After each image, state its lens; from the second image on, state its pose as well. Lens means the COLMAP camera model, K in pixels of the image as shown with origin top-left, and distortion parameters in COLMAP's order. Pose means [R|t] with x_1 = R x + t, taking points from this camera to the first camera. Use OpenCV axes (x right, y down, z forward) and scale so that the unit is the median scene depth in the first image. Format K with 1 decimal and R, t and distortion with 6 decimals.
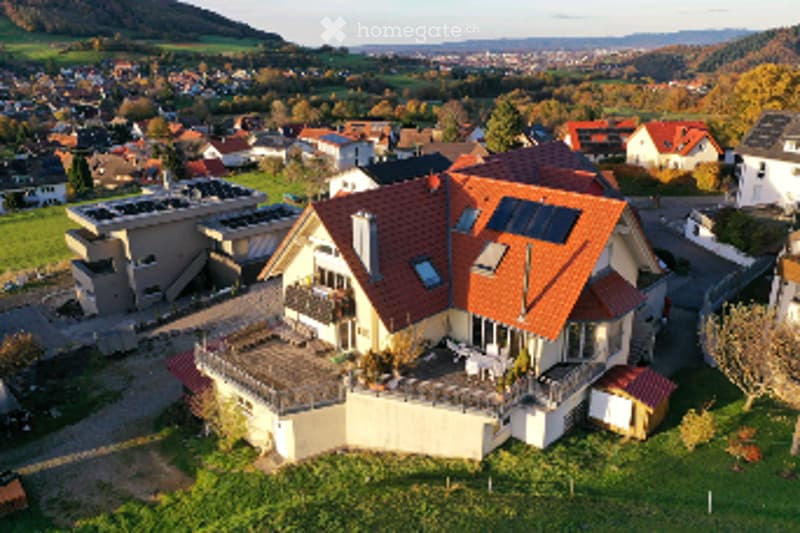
lens RADIAL K [[632.6, 0, 400.0], [0, 632.6, 266.5], [0, 0, 1]] dist [-0.002734, 0.001163]
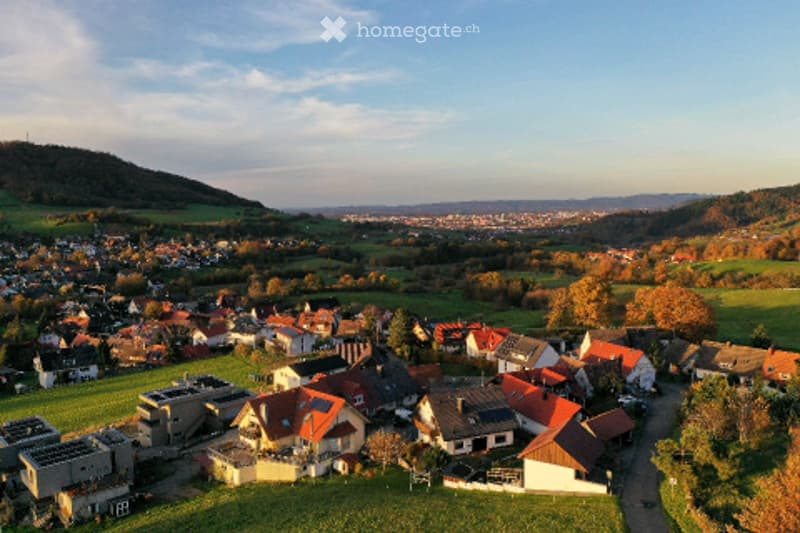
lens RADIAL K [[632.6, 0, 400.0], [0, 632.6, 266.5], [0, 0, 1]] dist [-0.002734, 0.001163]
pose [[0.999297, -0.001096, 0.037470, 0.090741], [0.010041, 0.970868, -0.239403, 0.002523], [-0.036117, 0.239611, 0.970197, -0.412066]]
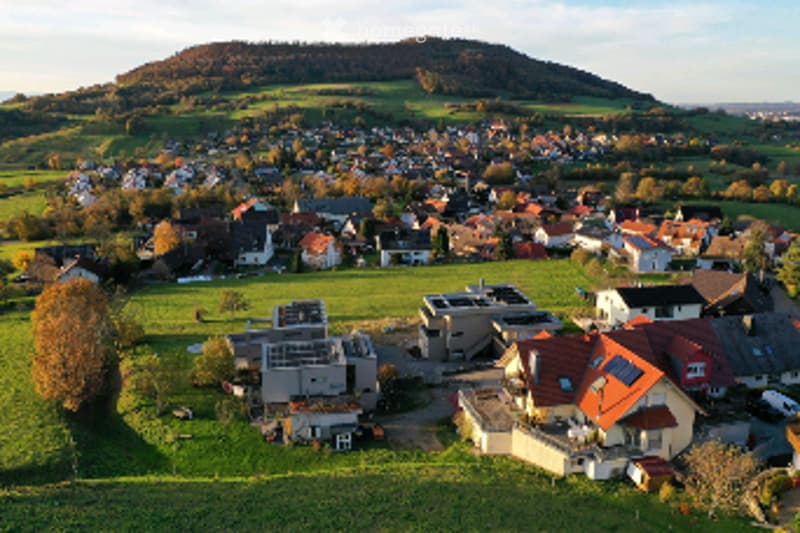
lens RADIAL K [[632.6, 0, 400.0], [0, 632.6, 266.5], [0, 0, 1]] dist [-0.002734, 0.001163]
pose [[0.852630, 0.146220, -0.501639, 0.104720], [-0.185294, 0.982266, -0.028626, -0.038807], [0.488557, 0.117358, 0.864603, -0.204221]]
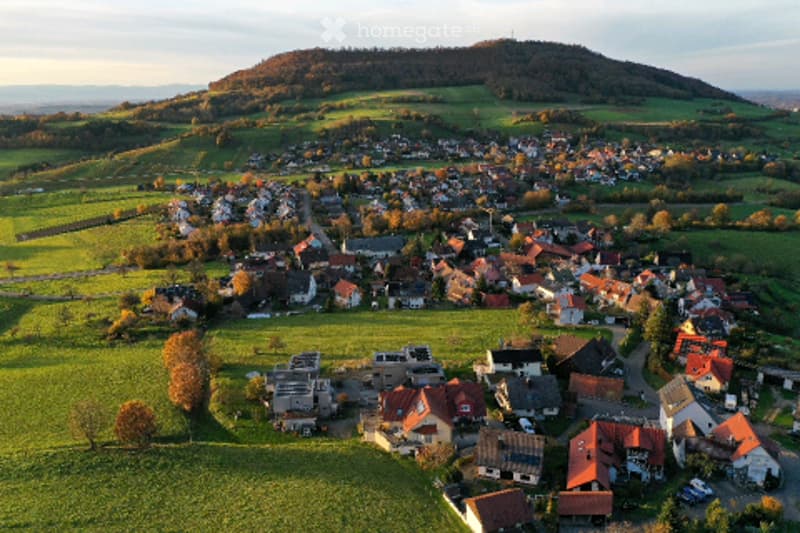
lens RADIAL K [[632.6, 0, 400.0], [0, 632.6, 266.5], [0, 0, 1]] dist [-0.002734, 0.001163]
pose [[0.780477, 0.171678, -0.601150, 0.493986], [-0.207691, 0.978146, 0.009695, -0.201538], [0.589677, 0.117287, 0.799077, -0.527357]]
